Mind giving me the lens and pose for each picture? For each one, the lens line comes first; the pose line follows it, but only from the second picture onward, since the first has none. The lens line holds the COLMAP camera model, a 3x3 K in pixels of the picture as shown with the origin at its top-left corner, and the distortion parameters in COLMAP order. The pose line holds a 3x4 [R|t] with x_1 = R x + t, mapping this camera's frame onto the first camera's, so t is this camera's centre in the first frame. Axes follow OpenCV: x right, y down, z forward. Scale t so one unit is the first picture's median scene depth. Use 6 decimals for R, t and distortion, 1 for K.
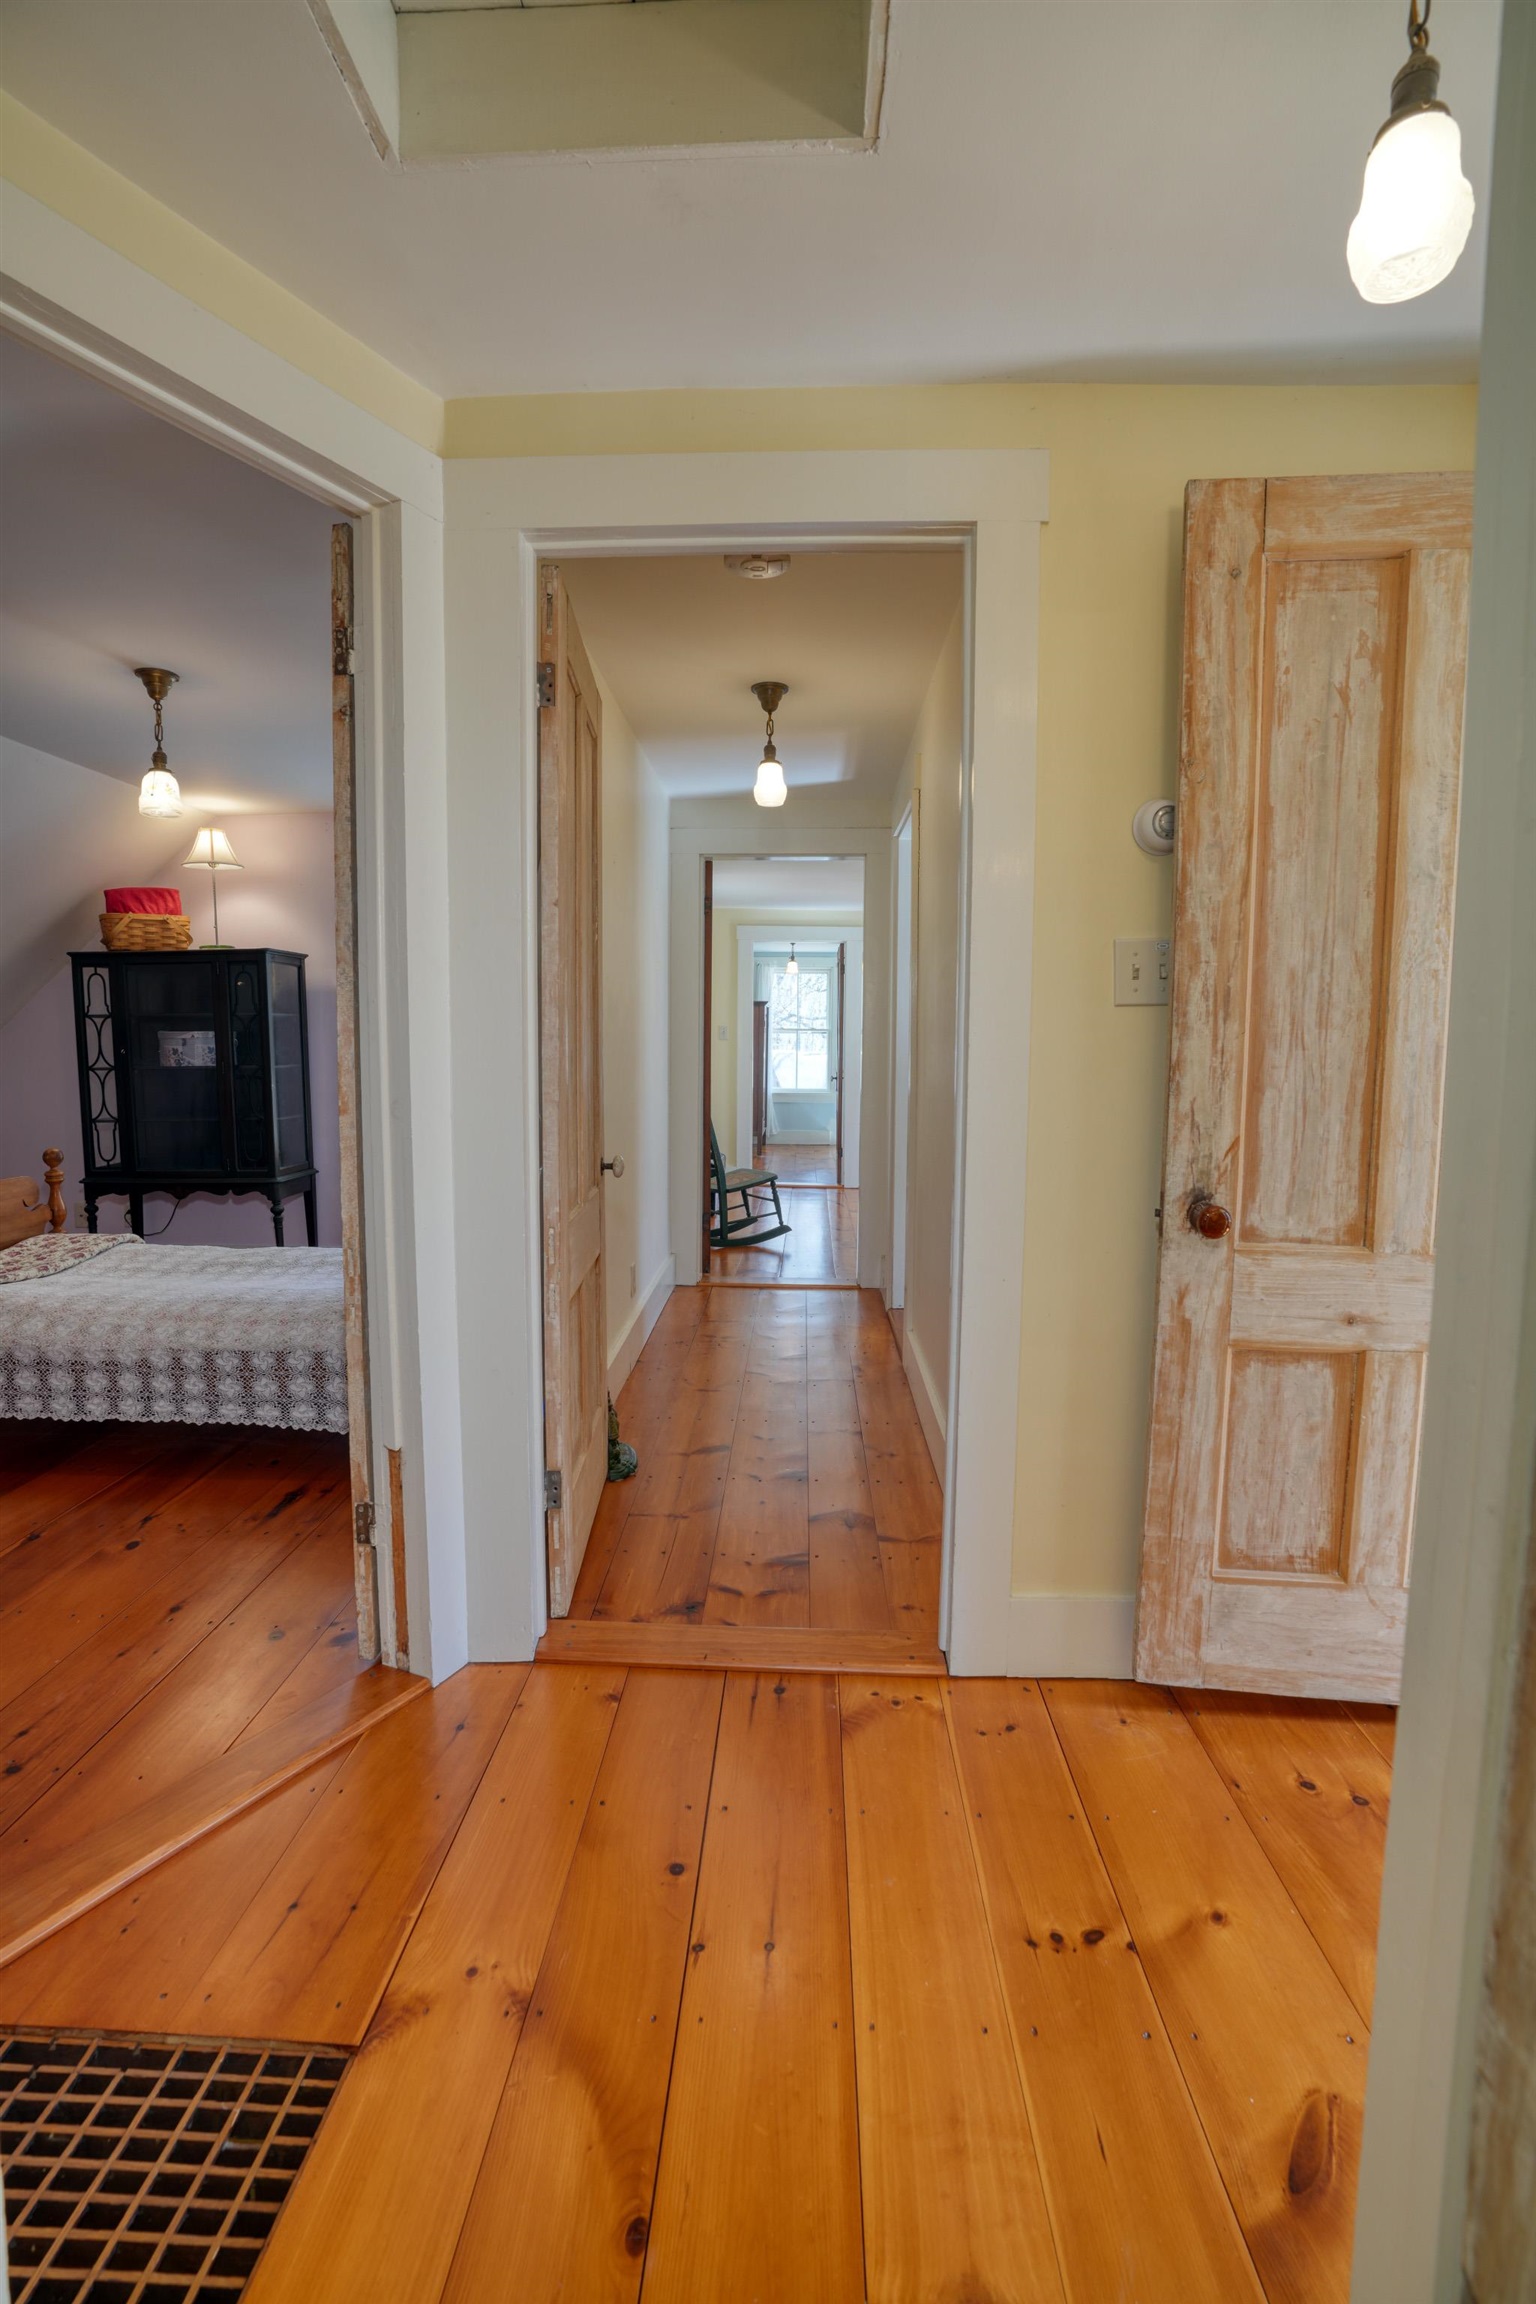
lens RADIAL K [[1062.7, 0, 768.4], [0, 1062.7, 1134.3], [0, 0, 1]] dist [-0.054442, 0.018792]
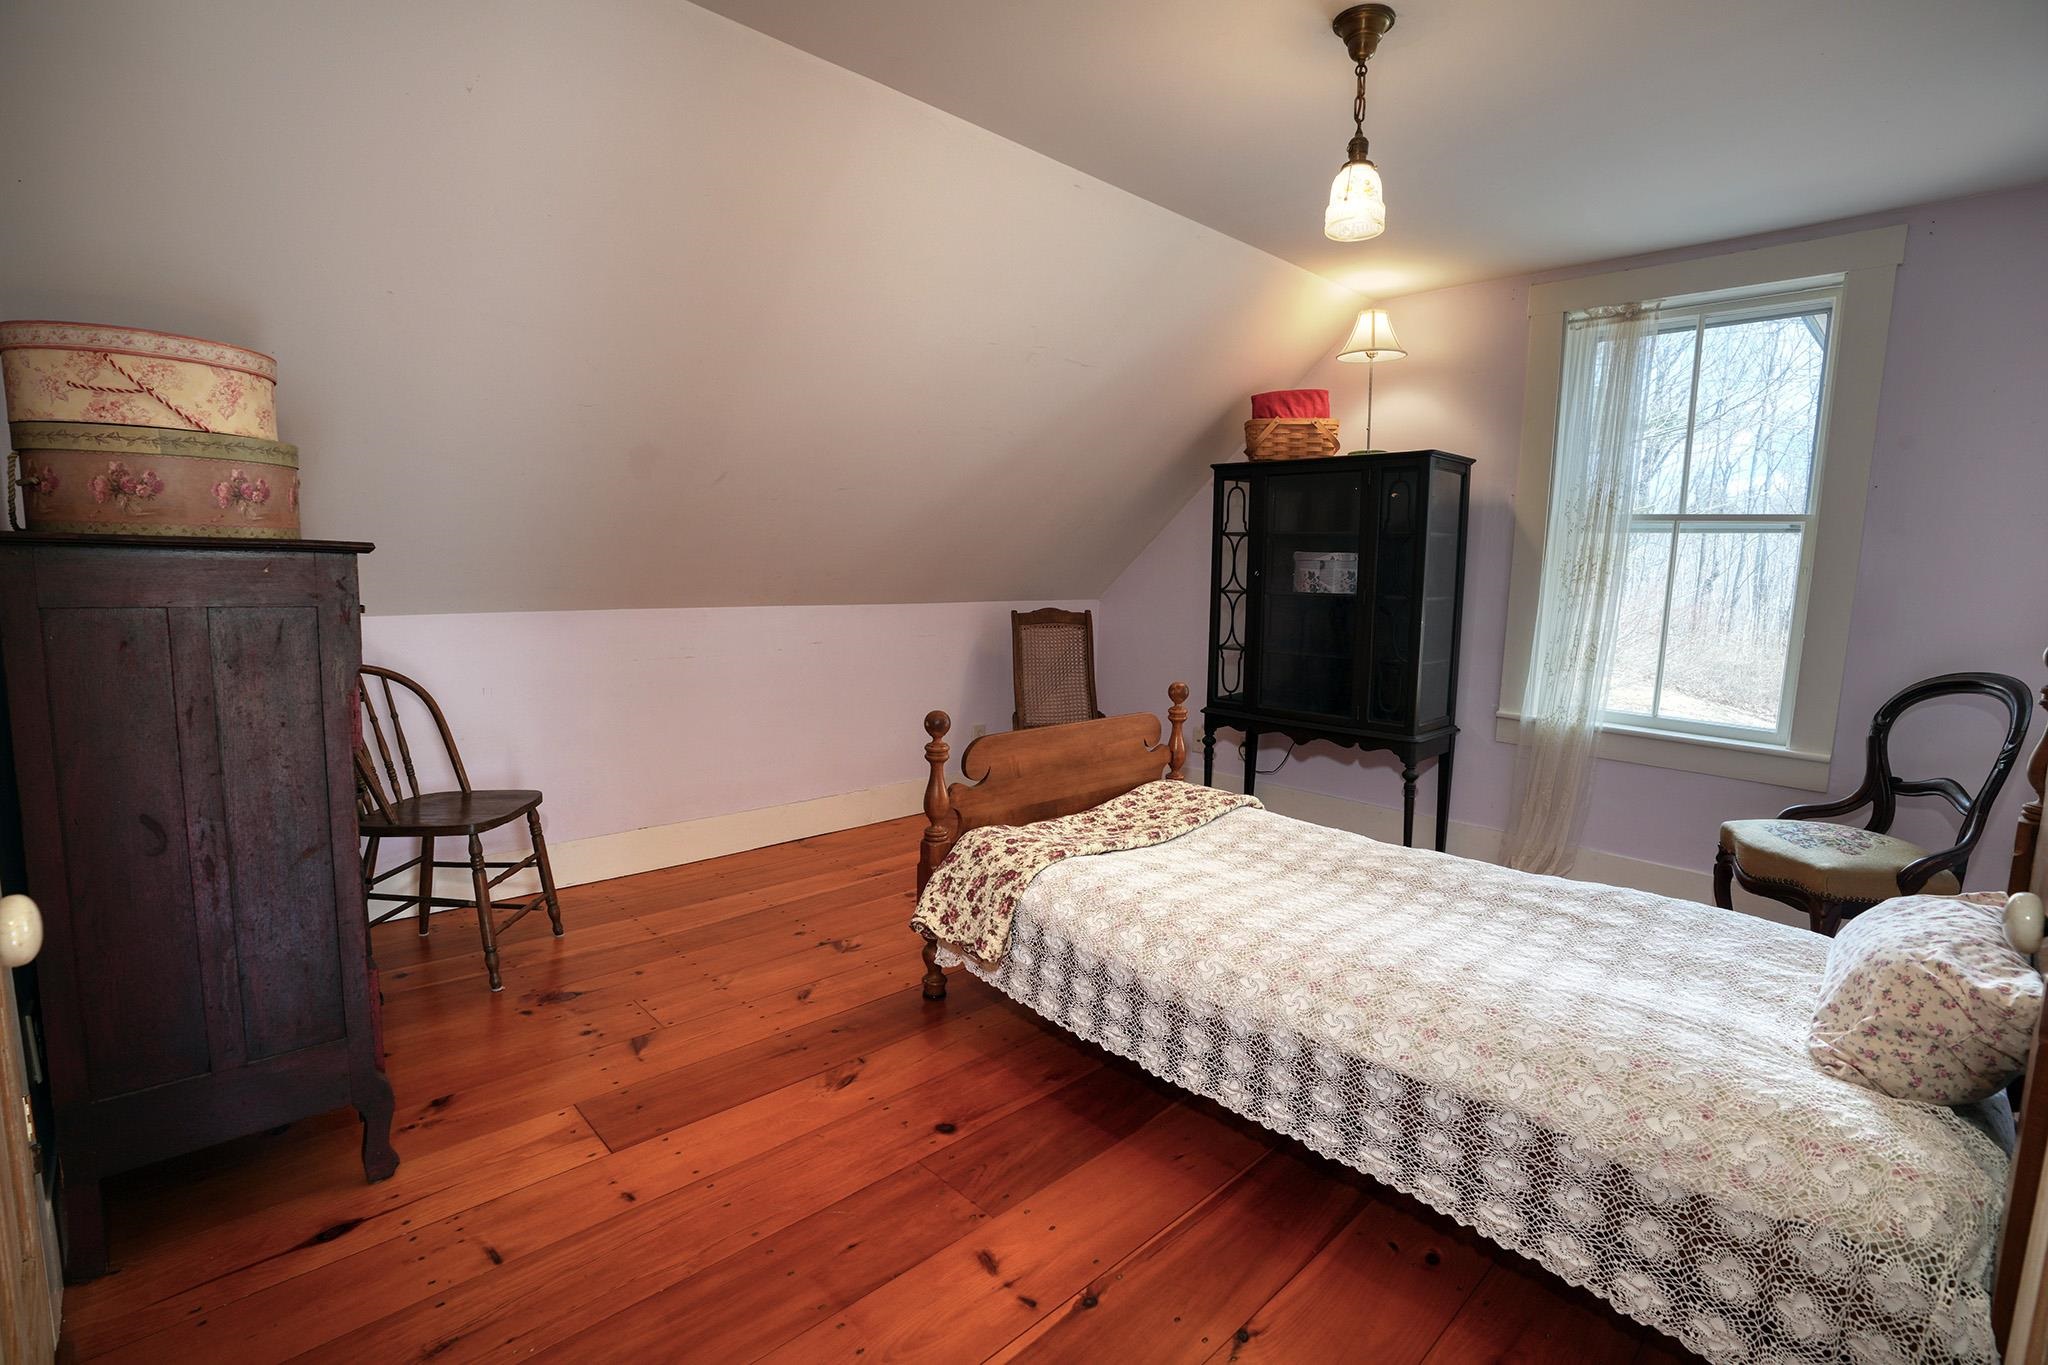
lens RADIAL K [[944.6, 0, 1022.8], [0, 944.6, 681.0], [0, 0, 1]] dist [-0.054442, 0.018792]
pose [[0.714540, 0.104262, -0.691782, -0.230955], [-0.082203, 0.994495, 0.064978, -0.028059], [0.694748, 0.010438, 0.719177, 0.334370]]
